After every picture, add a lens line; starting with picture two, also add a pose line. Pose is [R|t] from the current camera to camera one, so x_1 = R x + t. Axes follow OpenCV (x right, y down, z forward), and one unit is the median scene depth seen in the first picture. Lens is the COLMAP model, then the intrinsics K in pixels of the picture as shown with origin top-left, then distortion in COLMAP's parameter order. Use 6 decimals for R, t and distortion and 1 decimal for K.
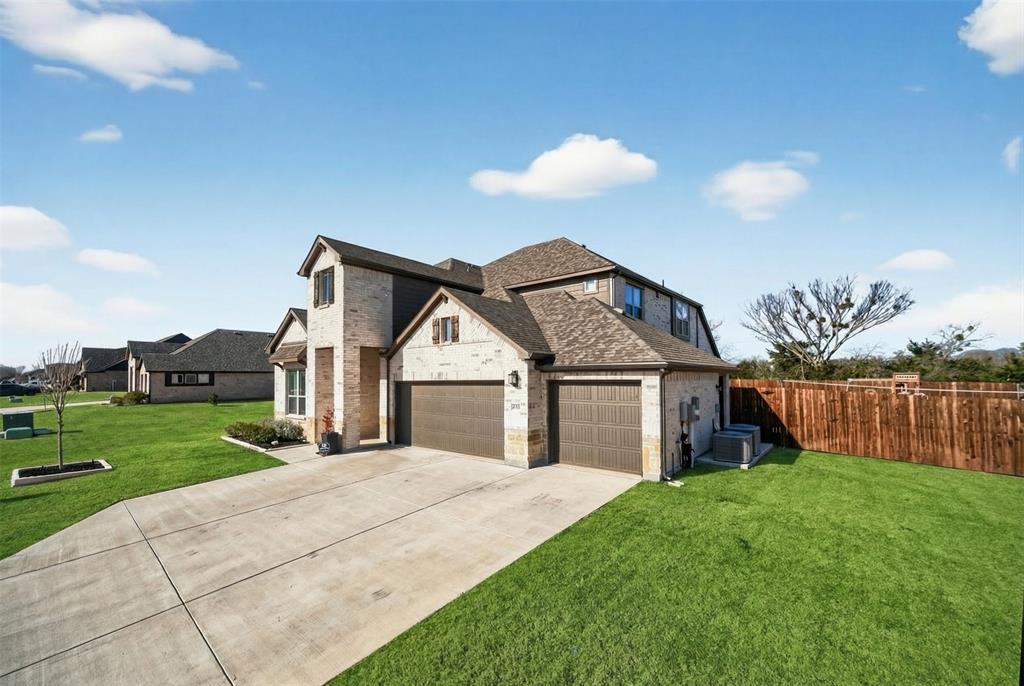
lens RADIAL K [[406.8, 0, 511.7], [0, 406.8, 354.4], [0, 0, 1]] dist [-0.000601, -0.000056]
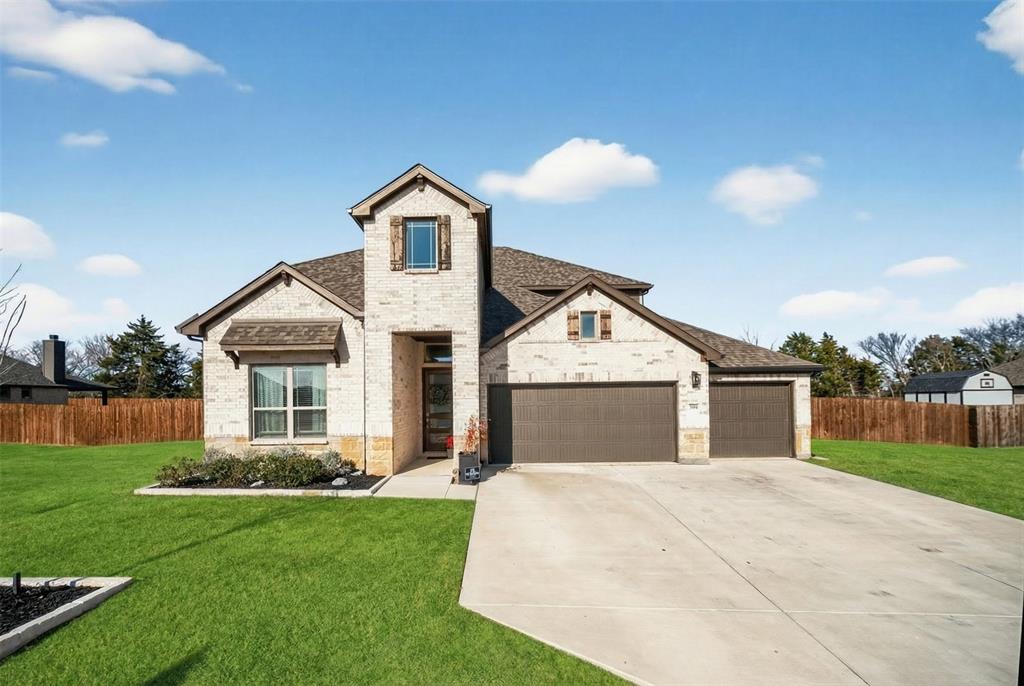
lens RADIAL K [[413.2, 0, 513.9], [0, 413.2, 388.3], [0, 0, 1]] dist [0.001413, 0.000107]
pose [[0.767814, 0.005827, 0.640647, -0.882934], [-0.035886, 0.998780, 0.033925, 0.054098], [-0.639667, -0.049038, 0.767086, 0.419451]]
